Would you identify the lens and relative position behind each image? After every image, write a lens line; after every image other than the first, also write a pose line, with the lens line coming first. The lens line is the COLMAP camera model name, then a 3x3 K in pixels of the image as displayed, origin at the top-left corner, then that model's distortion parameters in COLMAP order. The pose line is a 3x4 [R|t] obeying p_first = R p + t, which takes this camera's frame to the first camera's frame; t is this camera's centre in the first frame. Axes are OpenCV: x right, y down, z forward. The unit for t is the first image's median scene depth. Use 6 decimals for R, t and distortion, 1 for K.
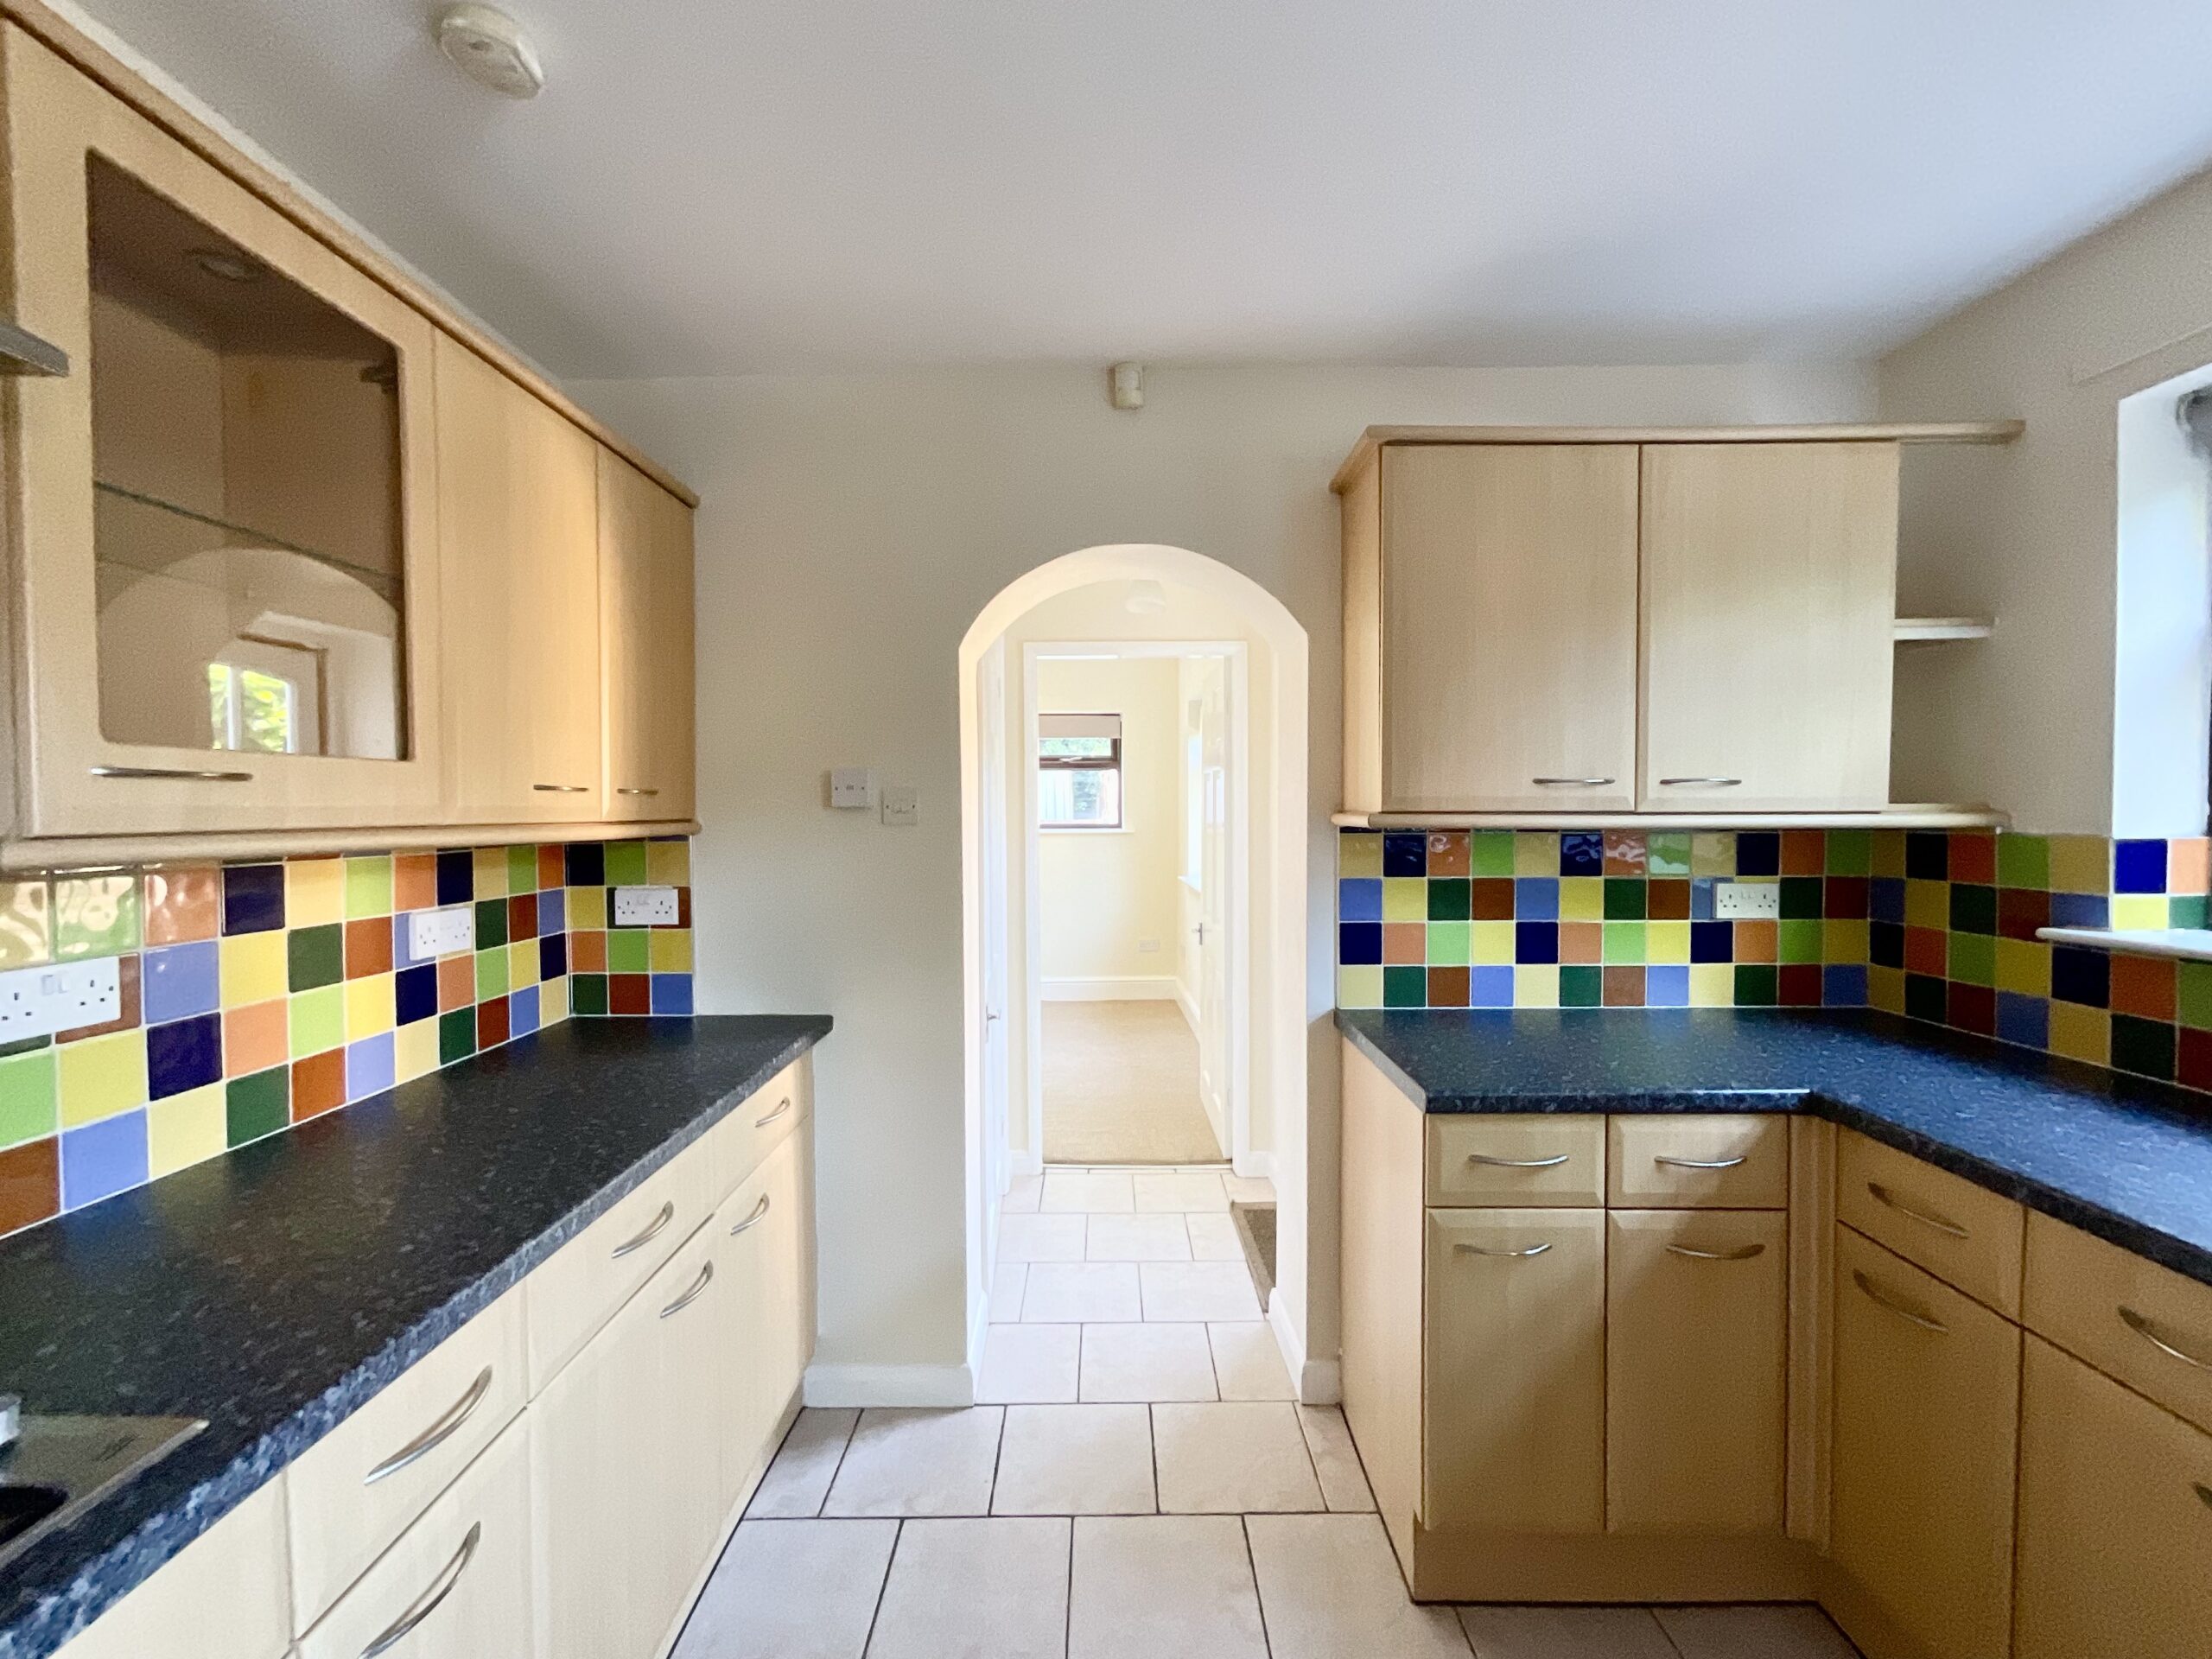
lens RADIAL K [[900.9, 0, 1104.8], [0, 900.9, 828.9], [0, 0, 1]] dist [-0.002178, 0.001413]
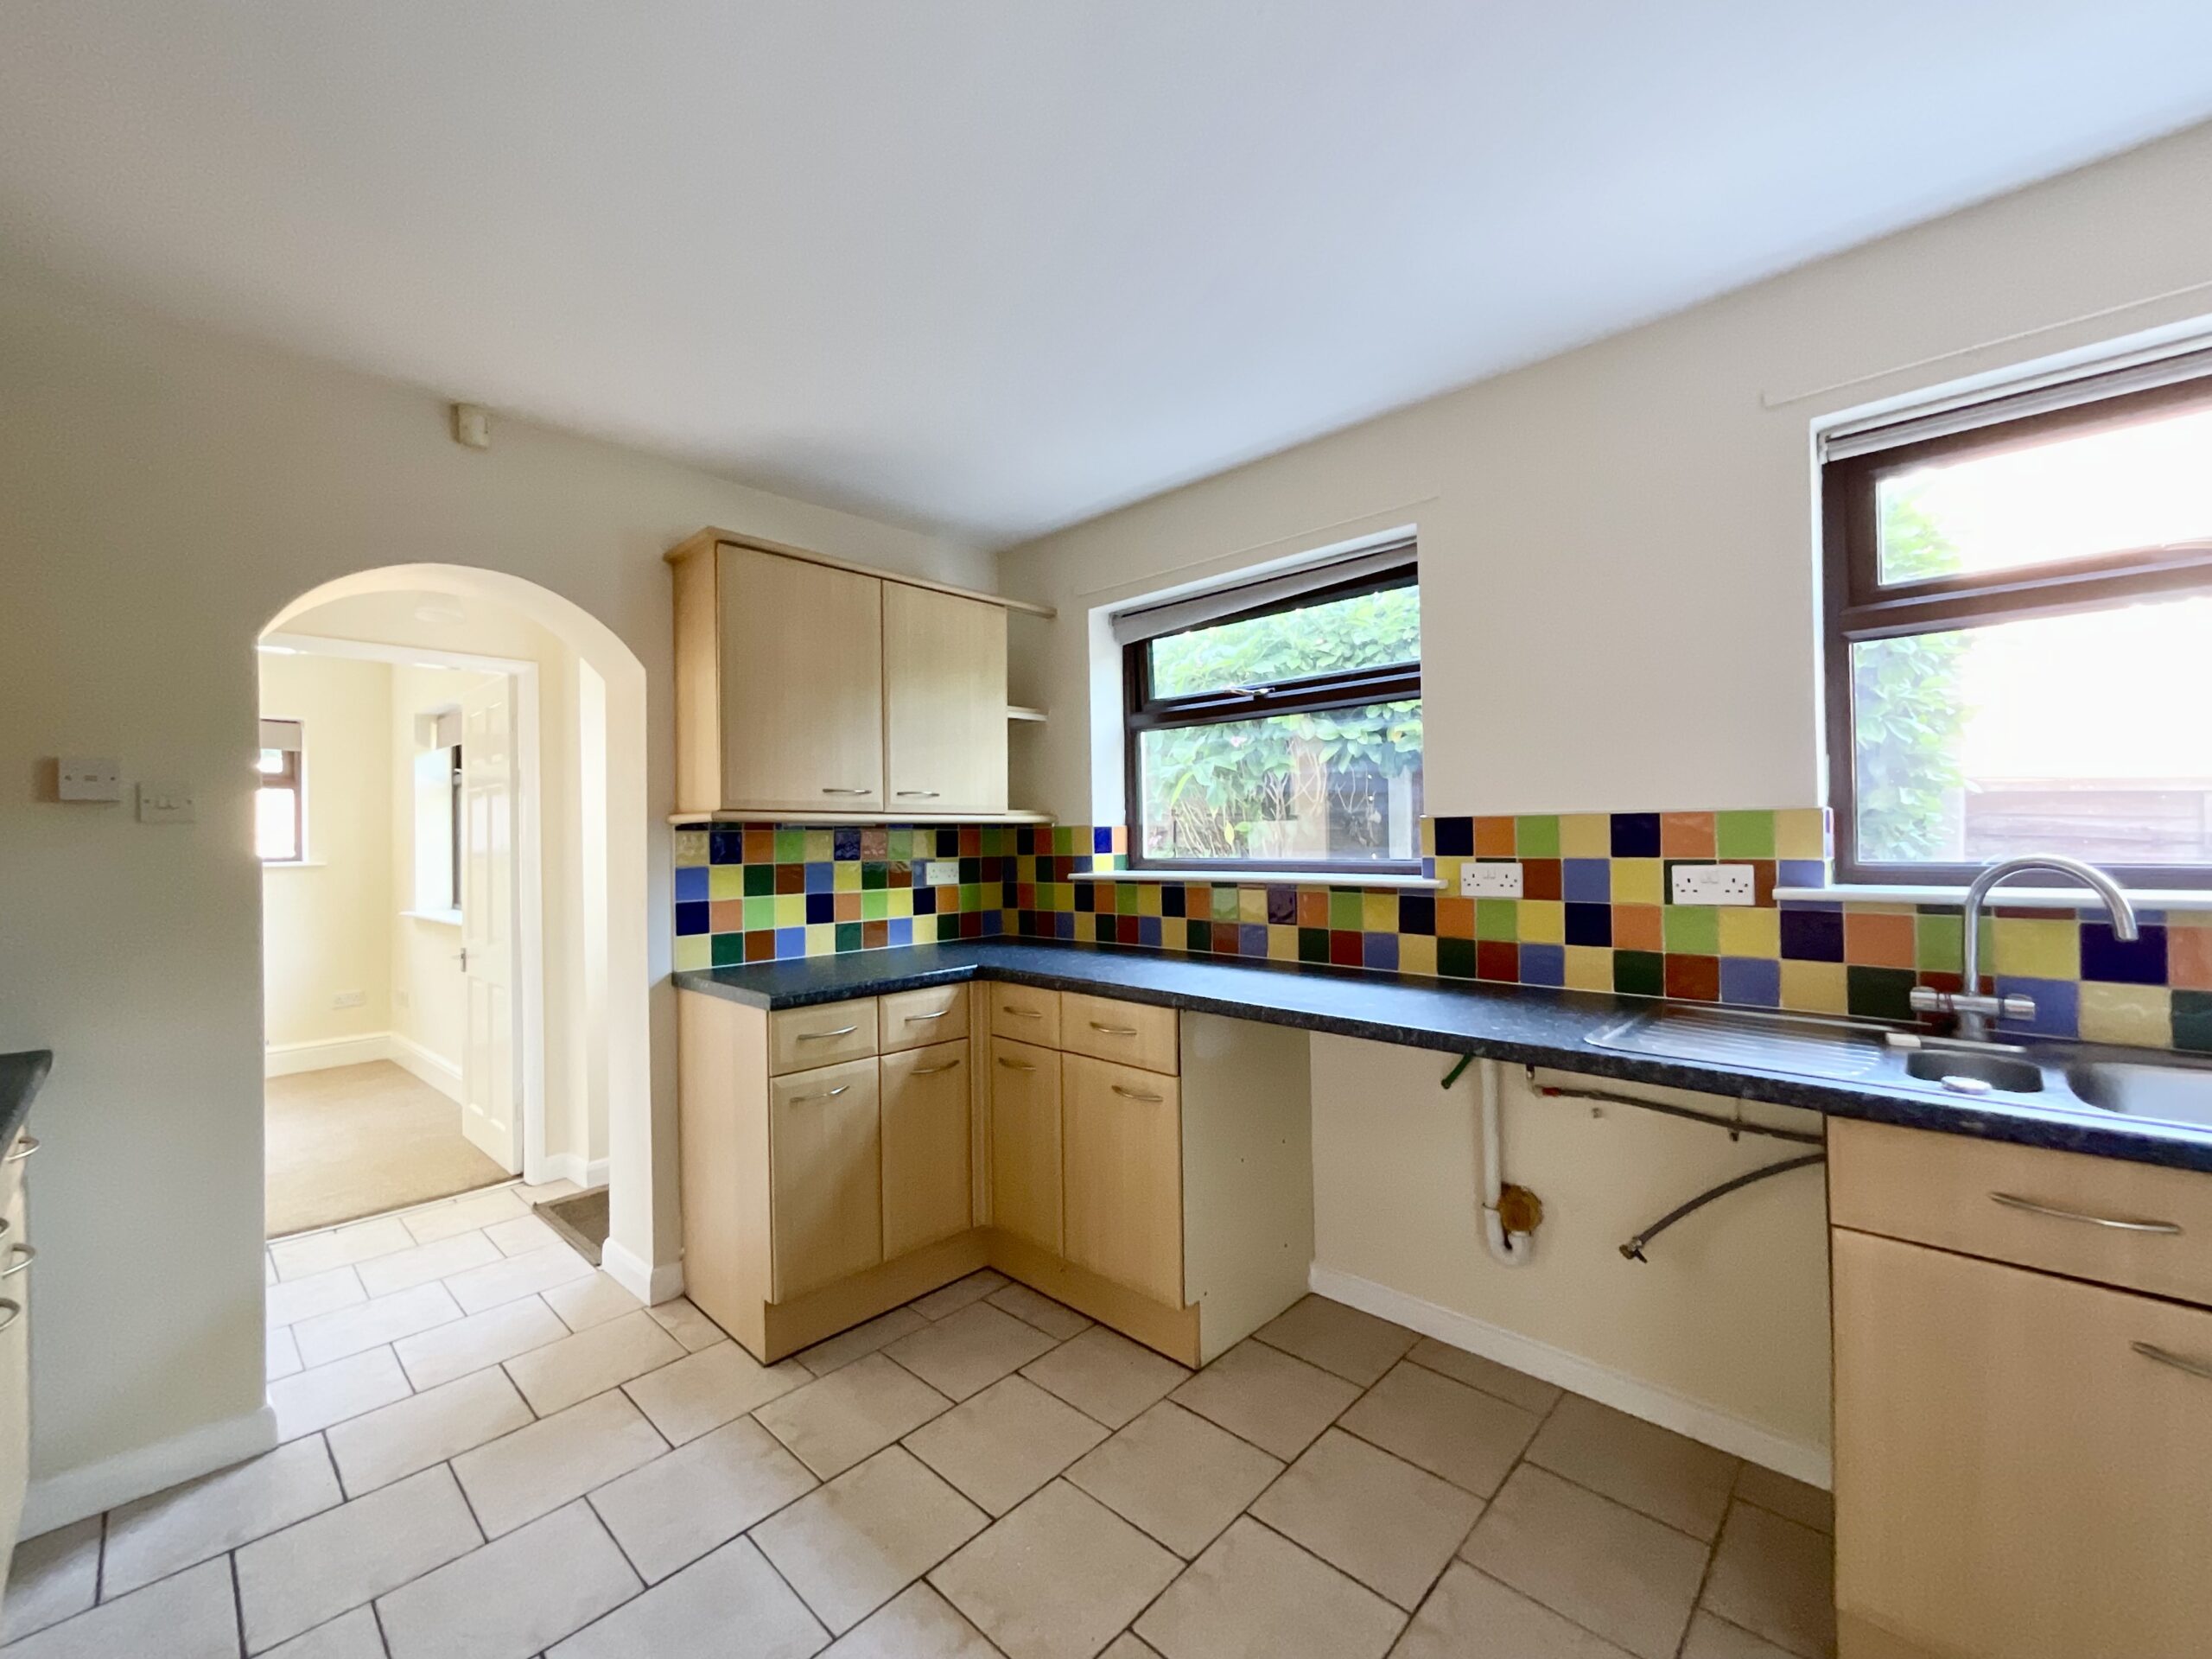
lens RADIAL K [[900.9, 0, 1104.4], [0, 900.9, 834.9], [0, 0, 1]] dist [-0.002178, 0.001413]
pose [[0.686439, -0.004282, 0.727175, -0.255303], [0.031970, 0.999194, -0.024295, 0.063918], [-0.726485, 0.039925, 0.686022, -0.312873]]
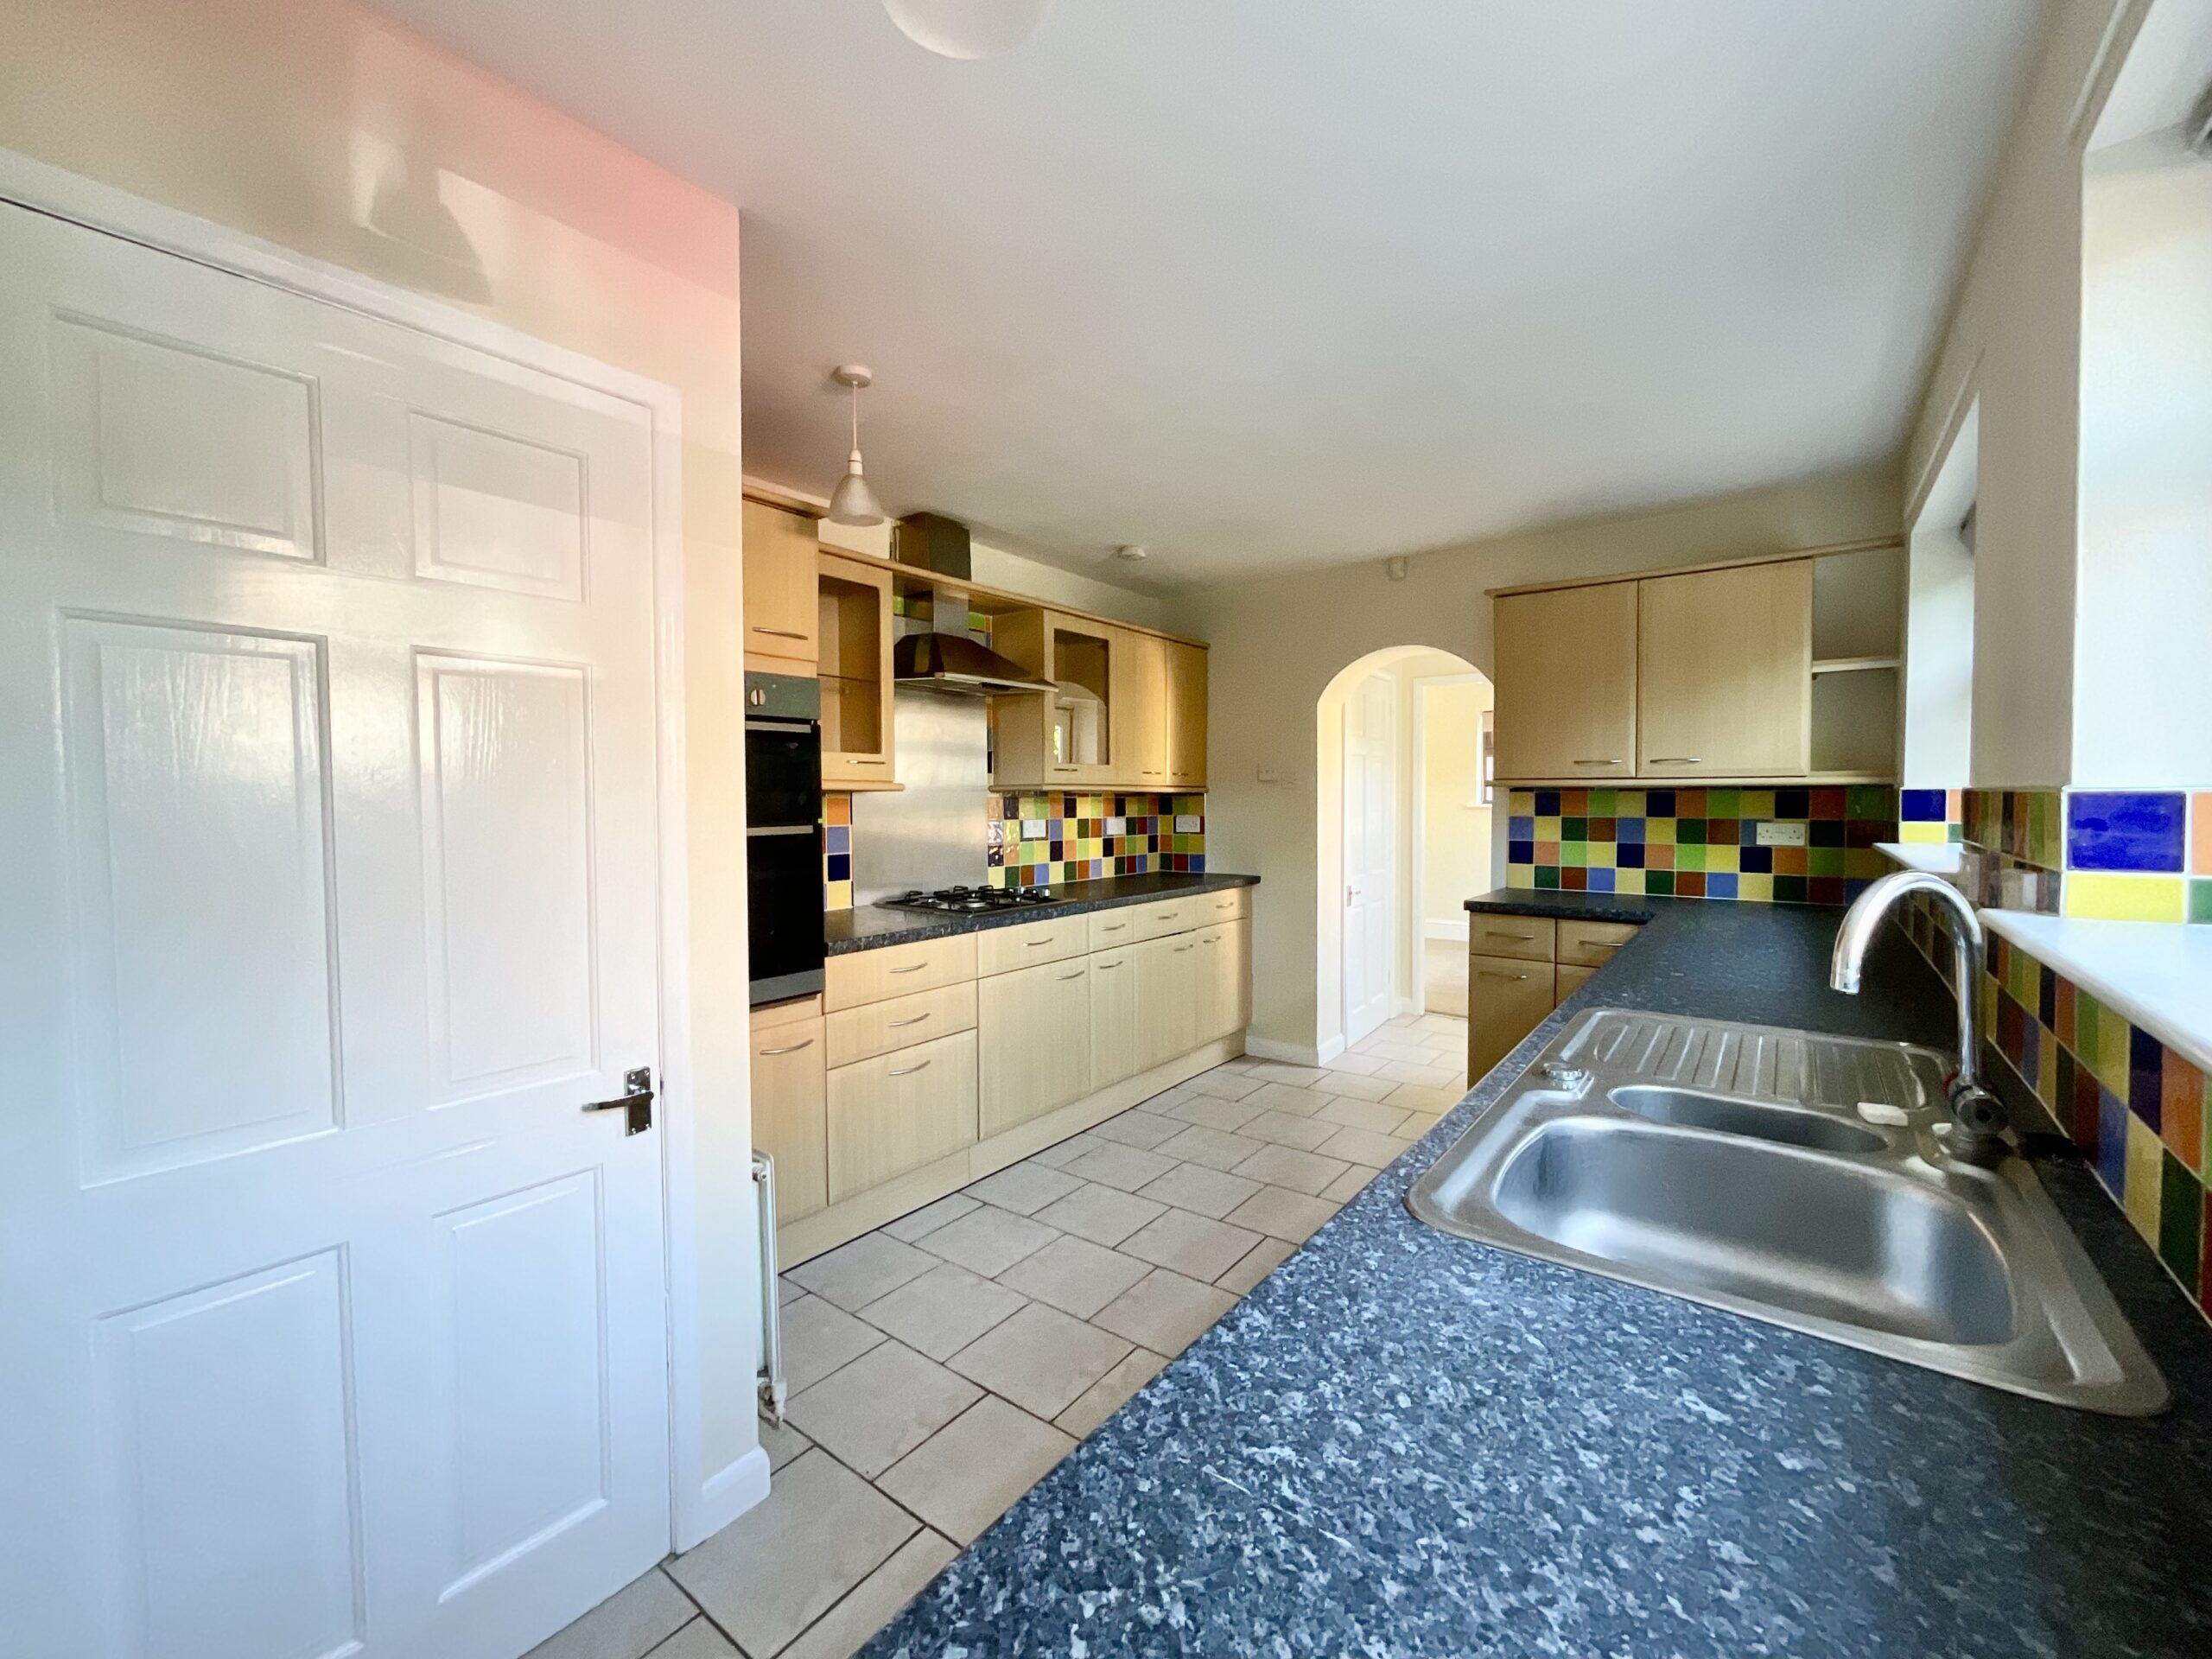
lens RADIAL K [[900.9, 0, 1099.8], [0, 900.9, 821.9], [0, 0, 1]] dist [-0.002178, 0.001413]
pose [[0.795093, 0.017980, -0.606221, 0.763743], [-0.014689, 0.999838, 0.010388, 0.063679], [0.606310, 0.000646, 0.795228, -1.043501]]
